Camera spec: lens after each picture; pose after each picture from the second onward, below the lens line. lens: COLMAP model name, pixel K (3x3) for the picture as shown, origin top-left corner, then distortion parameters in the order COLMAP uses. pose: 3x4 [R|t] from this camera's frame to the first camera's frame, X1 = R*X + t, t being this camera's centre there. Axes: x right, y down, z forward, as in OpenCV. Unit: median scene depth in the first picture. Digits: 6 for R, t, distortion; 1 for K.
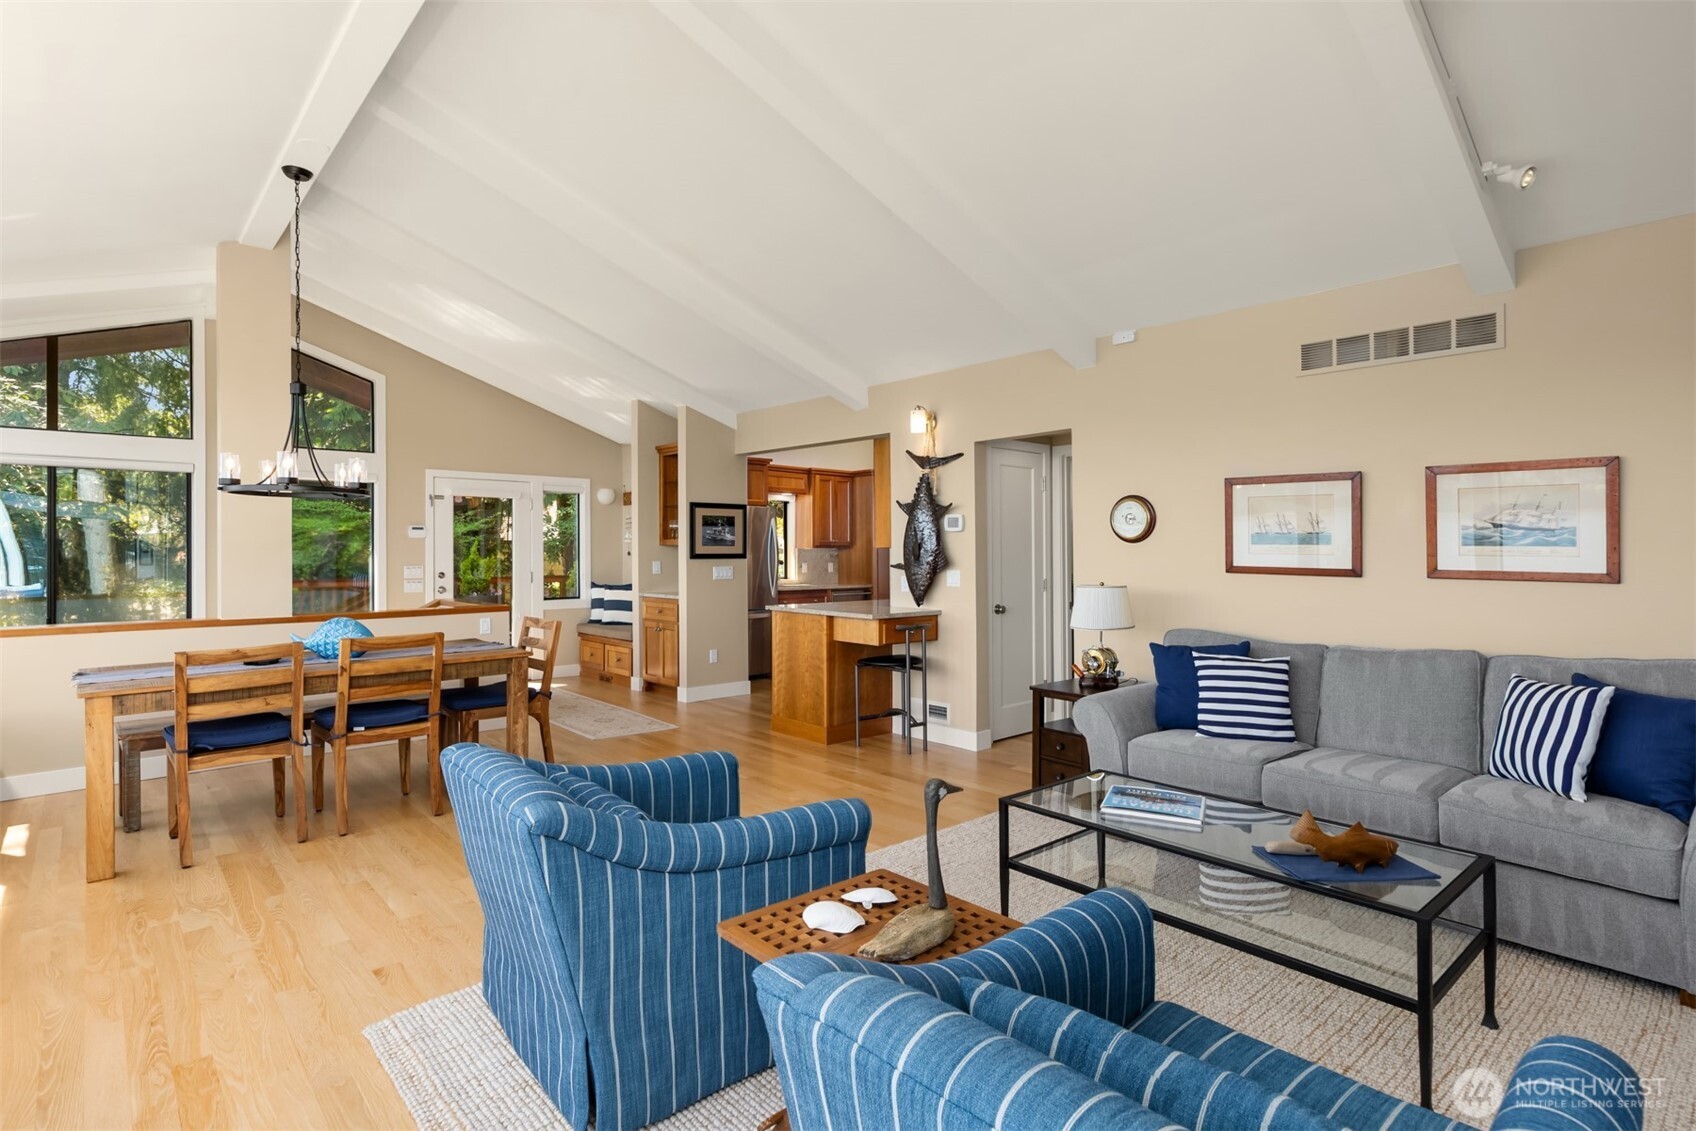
lens RADIAL K [[832.1, 0, 831.5], [0, 832.1, 553.6], [0, 0, 1]] dist [-0.000474, 0.000632]
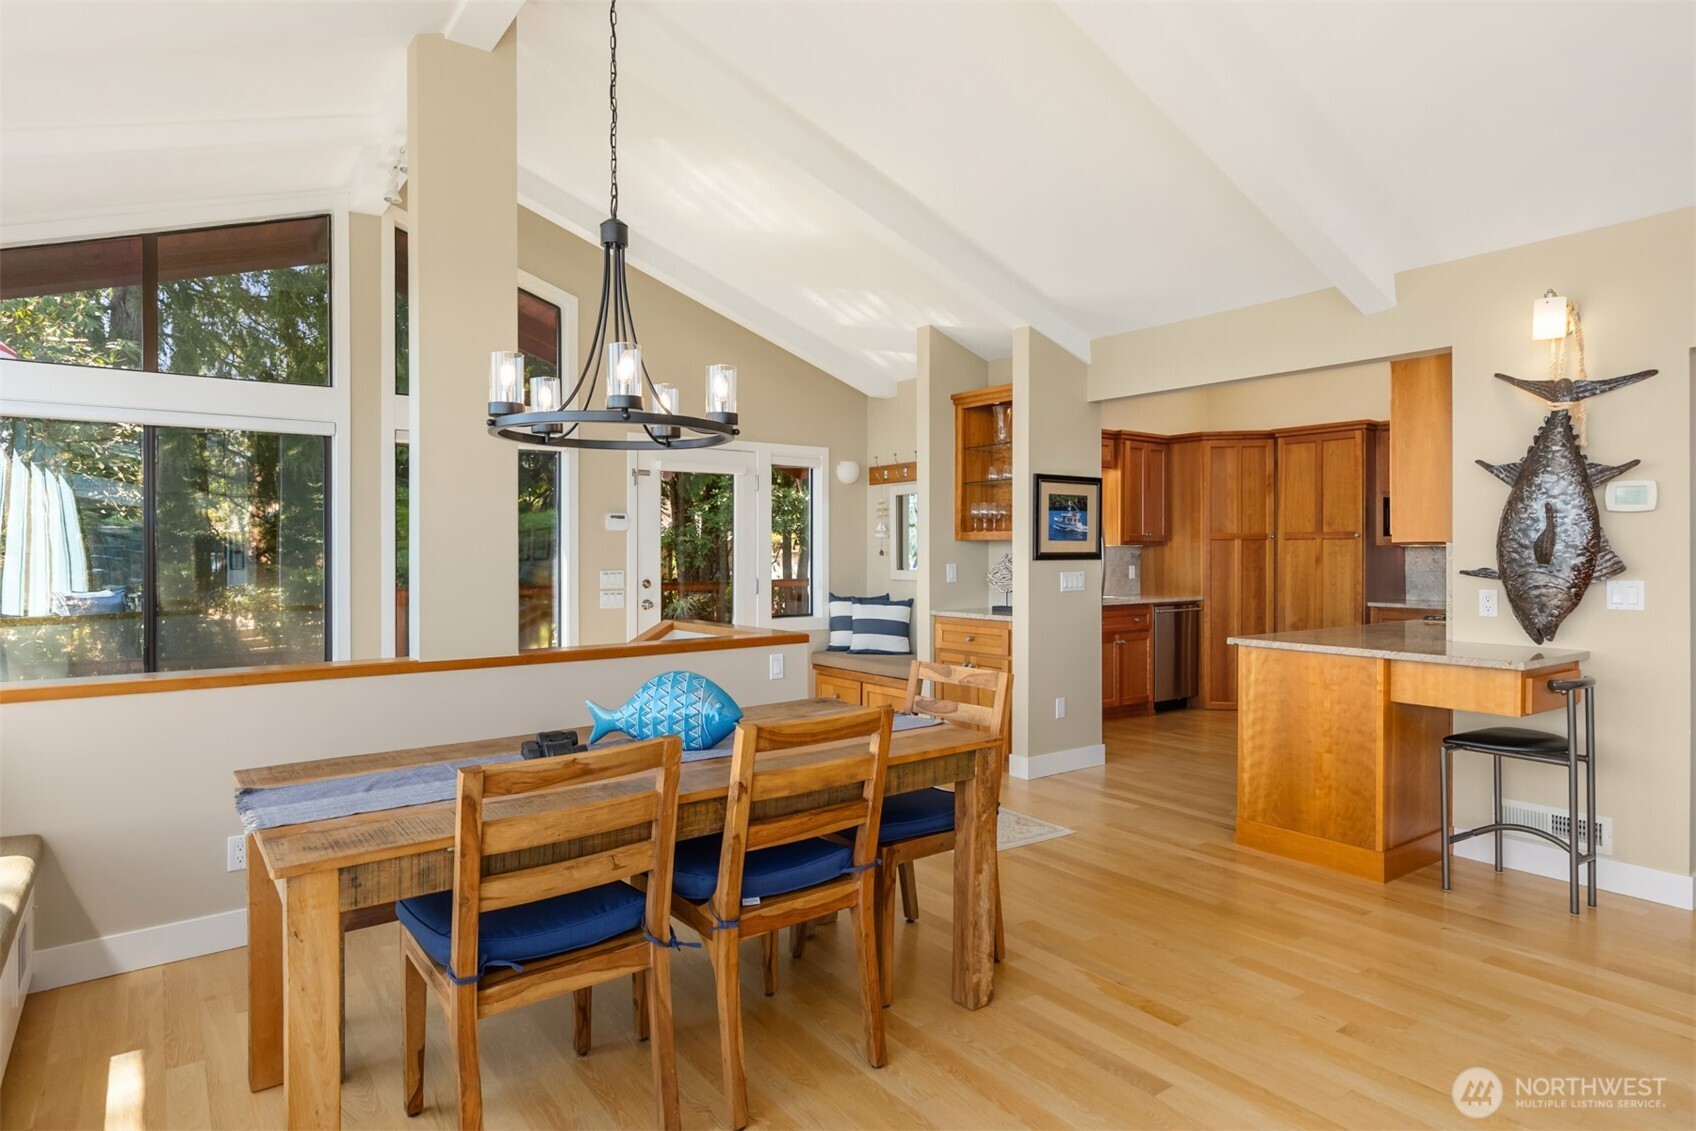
lens RADIAL K [[945.6, 0, 819.3], [0, 945.6, 553.4], [0, 0, 1]] dist [0.004759, 0.000588]
pose [[0.993841, -0.001563, -0.110804, -0.250752], [0.001497, 0.999999, -0.000675, 0.001021], [0.110805, 0.000505, 0.993842, 0.237306]]
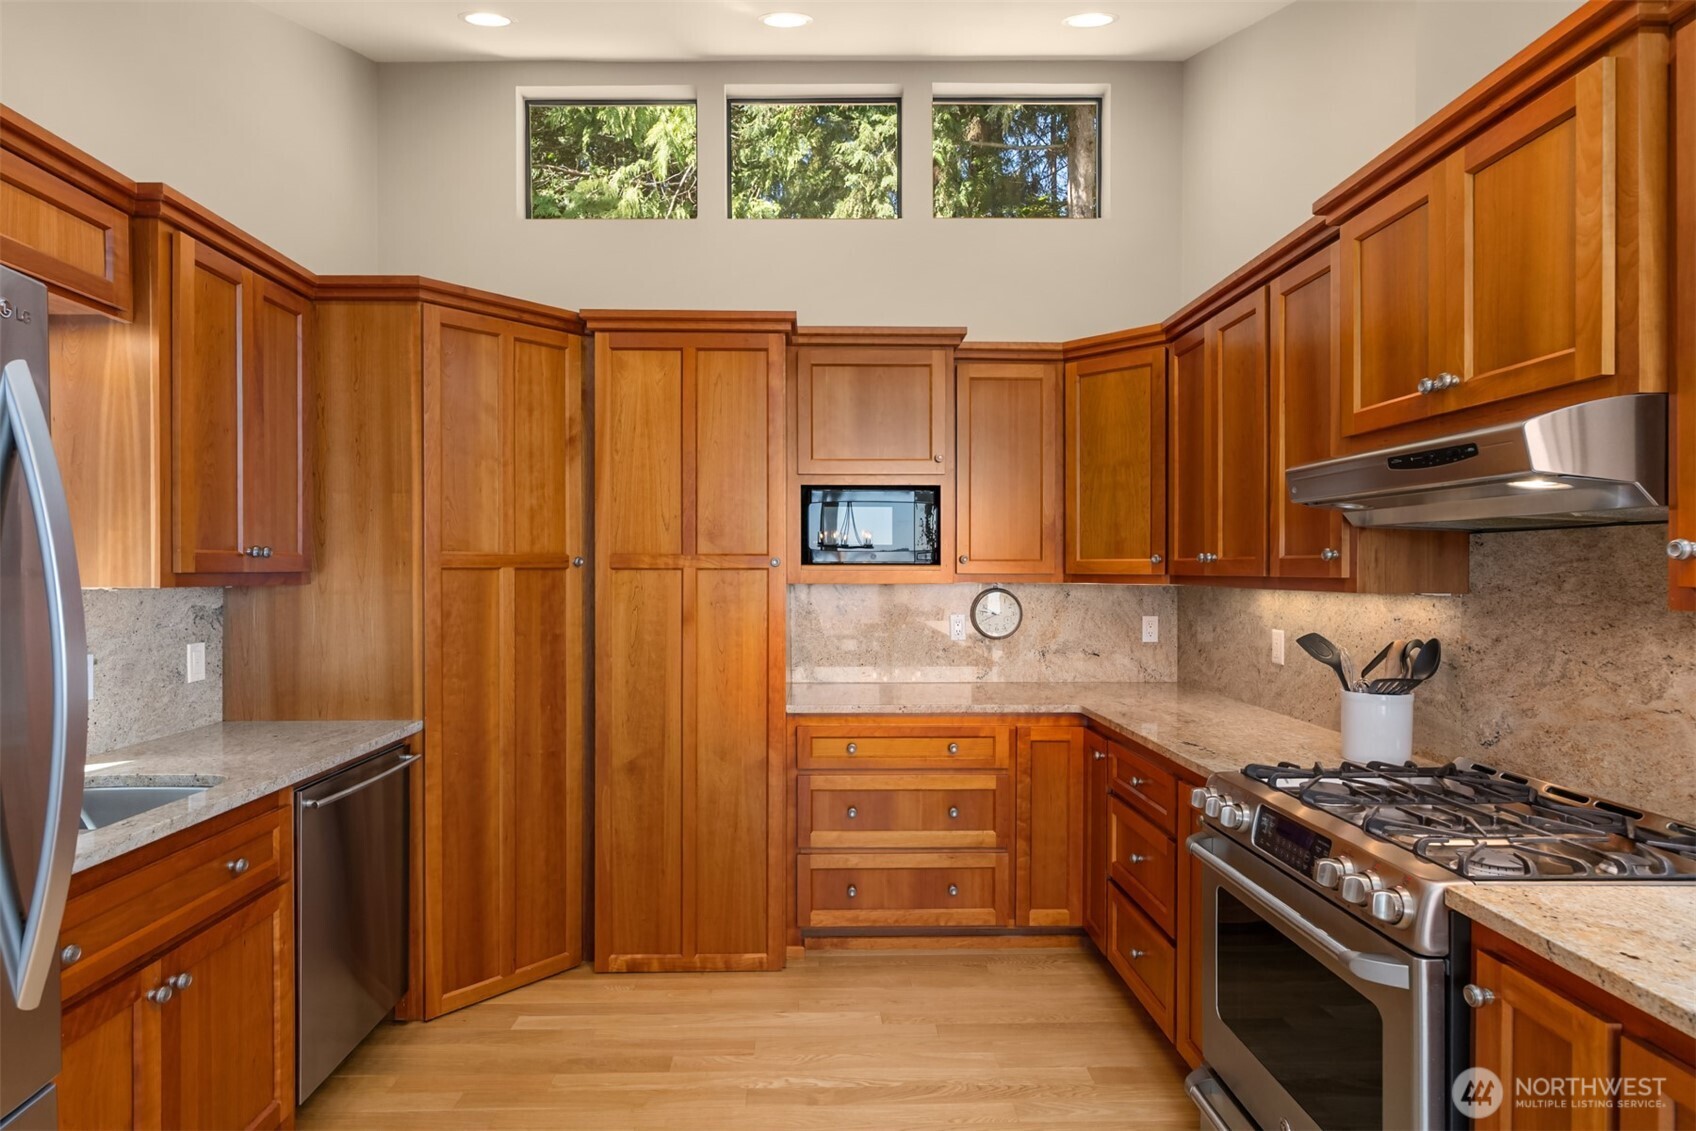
lens RADIAL K [[891.8, 0, 830.9], [0, 891.8, 571.1], [0, 0, 1]] dist [-0.001969, 0.000487]
pose [[0.649821, -0.003066, 0.760081, -0.109680], [0.001322, 0.999995, 0.002904, -0.014571], [-0.760086, -0.000882, 0.649822, 0.980677]]
